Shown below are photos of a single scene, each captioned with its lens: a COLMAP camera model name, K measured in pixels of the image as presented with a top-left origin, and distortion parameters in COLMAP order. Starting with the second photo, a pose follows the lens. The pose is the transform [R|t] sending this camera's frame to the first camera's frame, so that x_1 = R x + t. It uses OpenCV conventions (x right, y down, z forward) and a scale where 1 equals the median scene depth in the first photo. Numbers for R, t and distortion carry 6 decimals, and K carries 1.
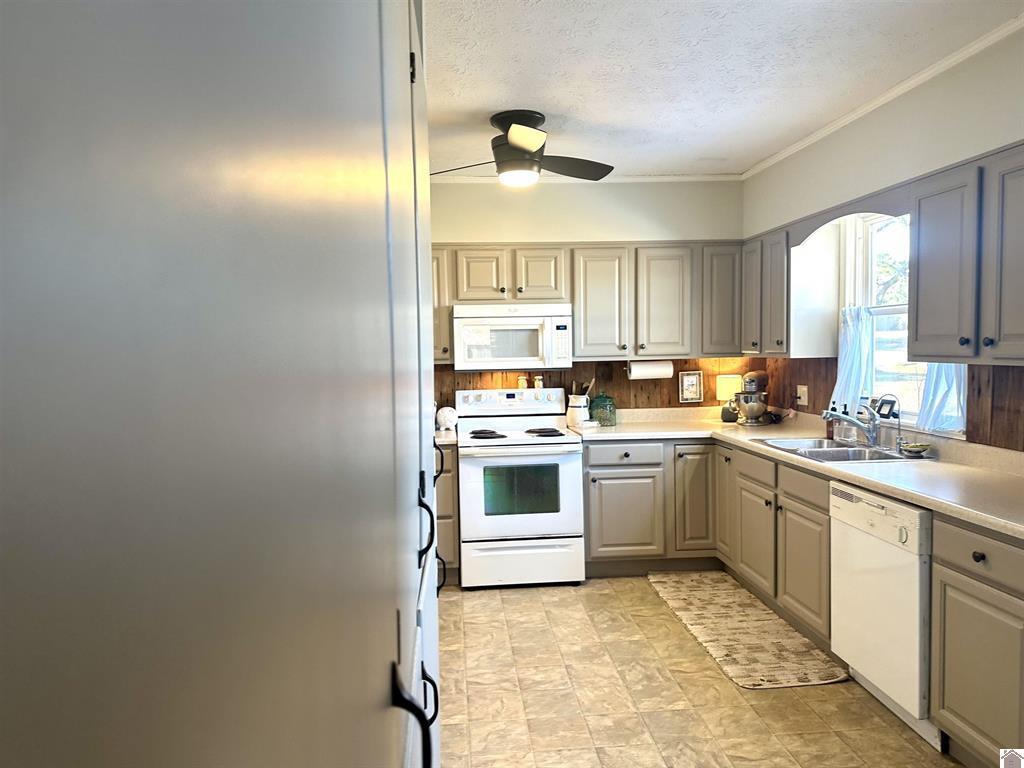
lens RADIAL K [[720.9, 0, 512.0], [0, 720.9, 384.0], [0, 0, 1]] dist [0.099963, -0.130776]
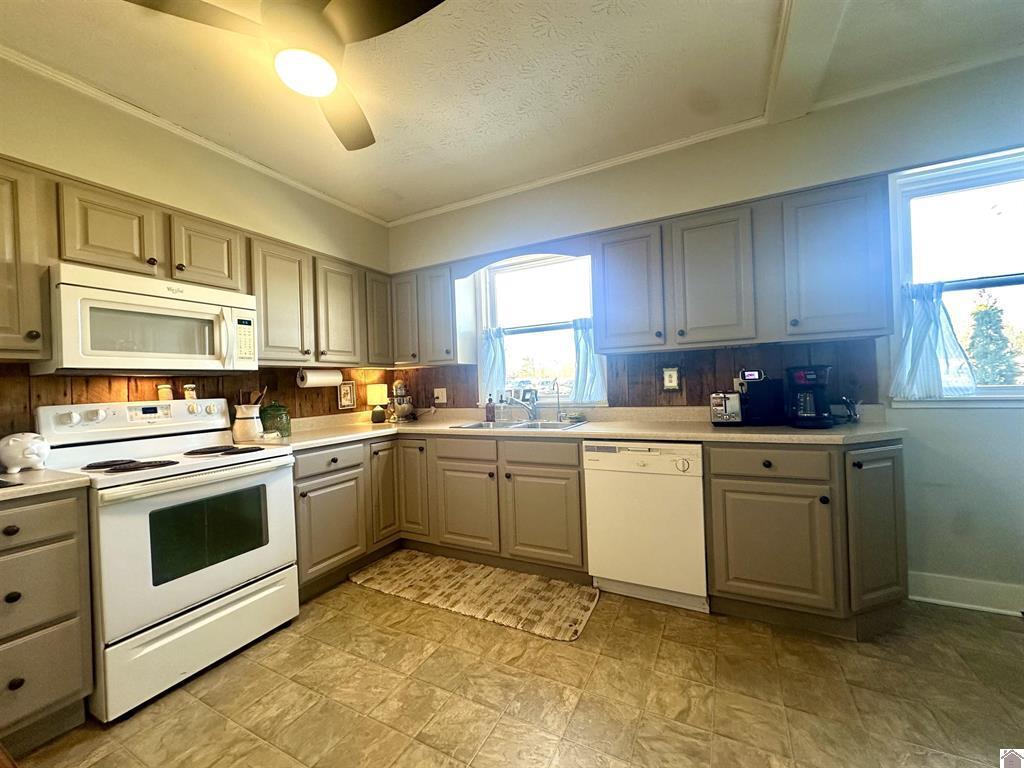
lens RADIAL K [[405.6, 0, 512.0], [0, 405.6, 384.0], [0, 0, 1]] dist [-0.004675, 0.000651]
pose [[0.538353, 0.000084, 0.842719, -0.162241], [0.071501, 0.996390, -0.045777, 0.037753], [-0.839681, 0.084899, 0.536403, 0.491573]]
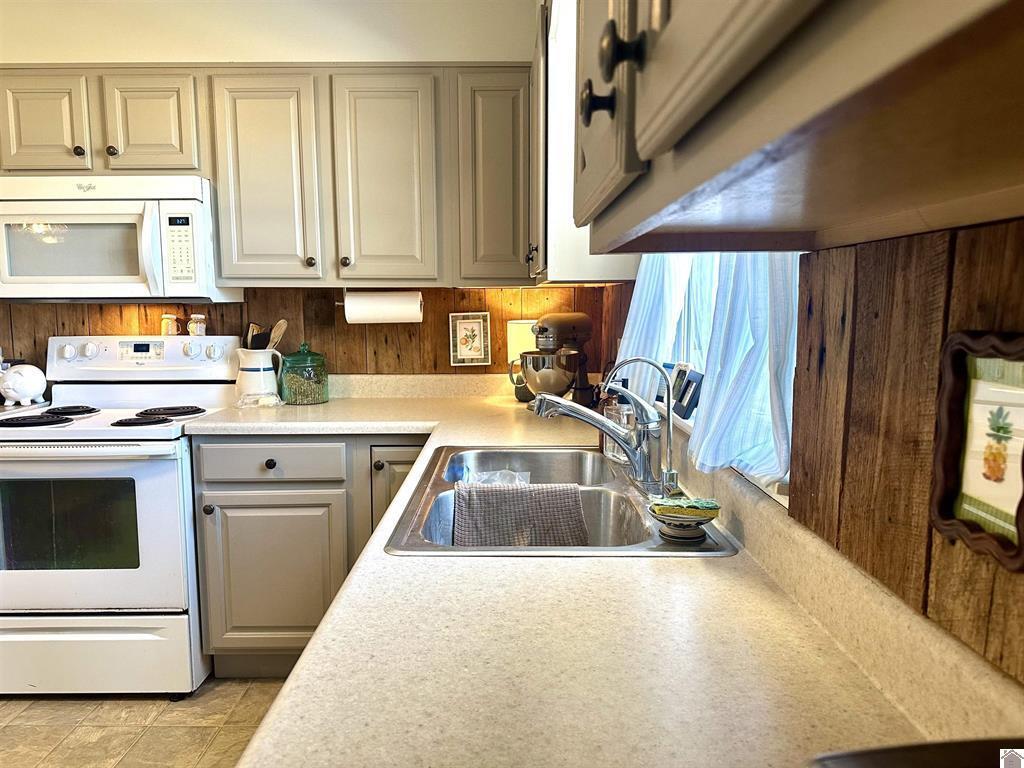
lens RADIAL K [[720.9, 0, 512.0], [0, 720.9, 384.0], [0, 0, 1]] dist [0.099963, -0.130776]
pose [[0.995593, 0.024680, -0.090475, 0.367818], [-0.019134, 0.997913, 0.061667, 0.003928], [0.091808, -0.059664, 0.993988, 0.477125]]
